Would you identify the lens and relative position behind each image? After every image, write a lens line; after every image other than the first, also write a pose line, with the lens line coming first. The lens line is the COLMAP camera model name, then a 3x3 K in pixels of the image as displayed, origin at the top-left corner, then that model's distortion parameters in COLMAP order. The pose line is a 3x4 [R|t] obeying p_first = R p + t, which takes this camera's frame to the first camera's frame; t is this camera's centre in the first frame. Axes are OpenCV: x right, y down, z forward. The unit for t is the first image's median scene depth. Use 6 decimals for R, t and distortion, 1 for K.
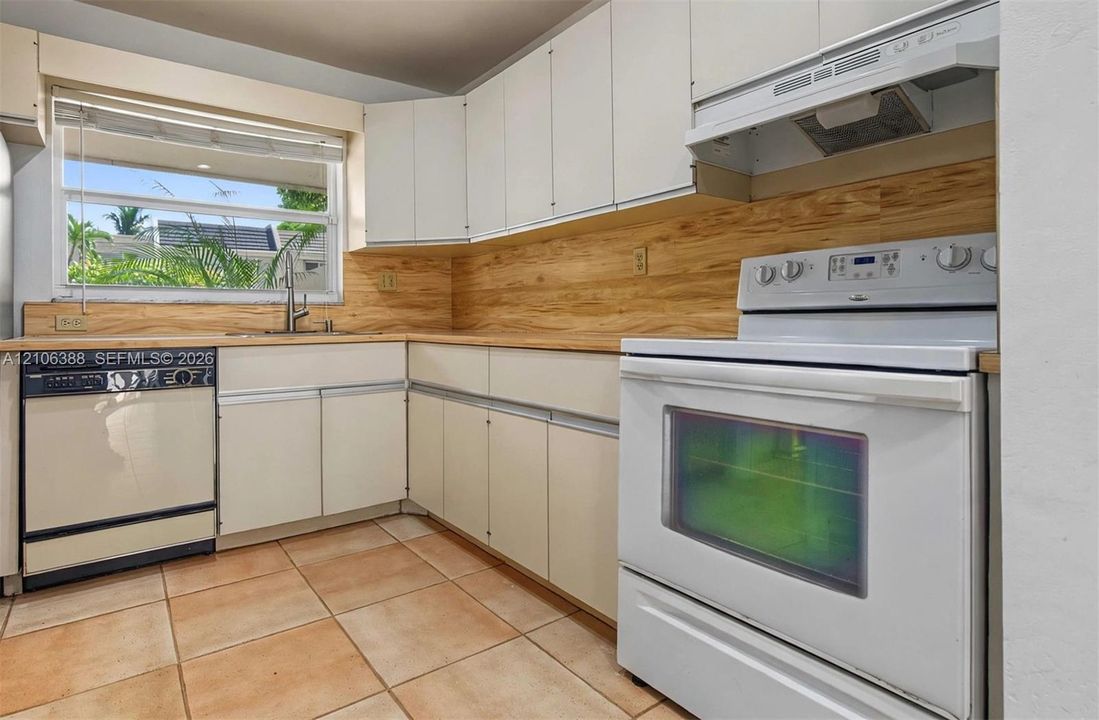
lens RADIAL K [[568.9, 0, 501.3], [0, 568.9, 323.5], [0, 0, 1]] dist [-0.000260, 0.000527]
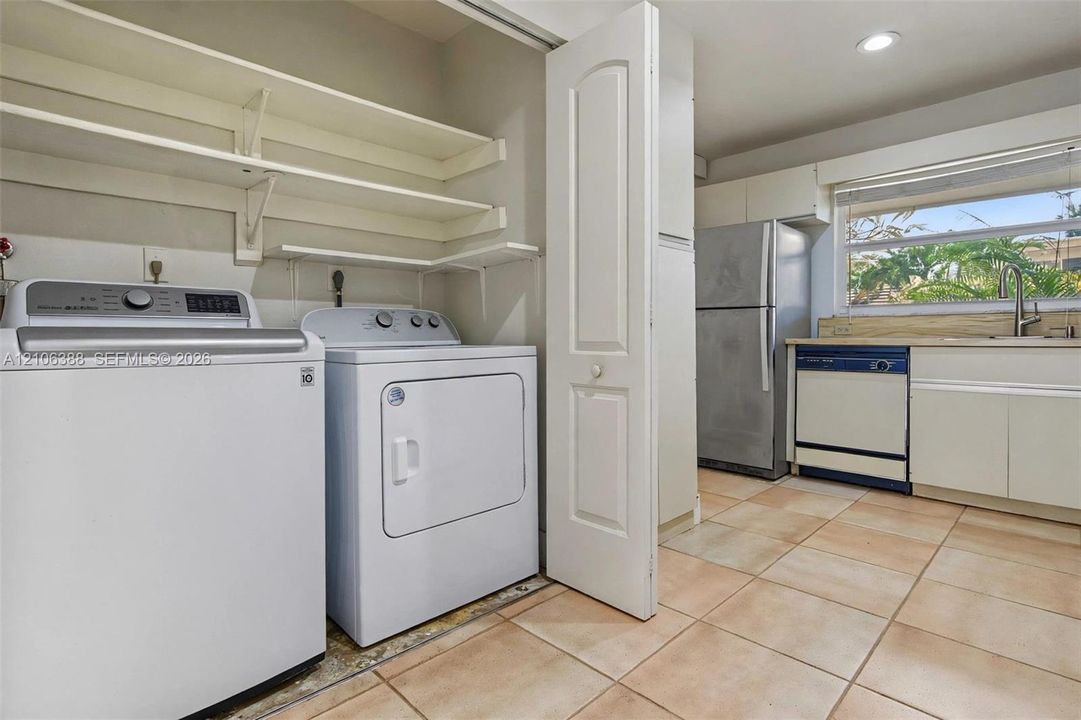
lens RADIAL K [[543.9, 0, 536.0], [0, 543.9, 353.6], [0, 0, 1]] dist [0.004825, 0.000506]
pose [[0.177428, 0.038302, -0.983388, 0.658048], [-0.001446, 0.999251, 0.038659, 0.008207], [0.984133, -0.005437, 0.177351, -0.144559]]
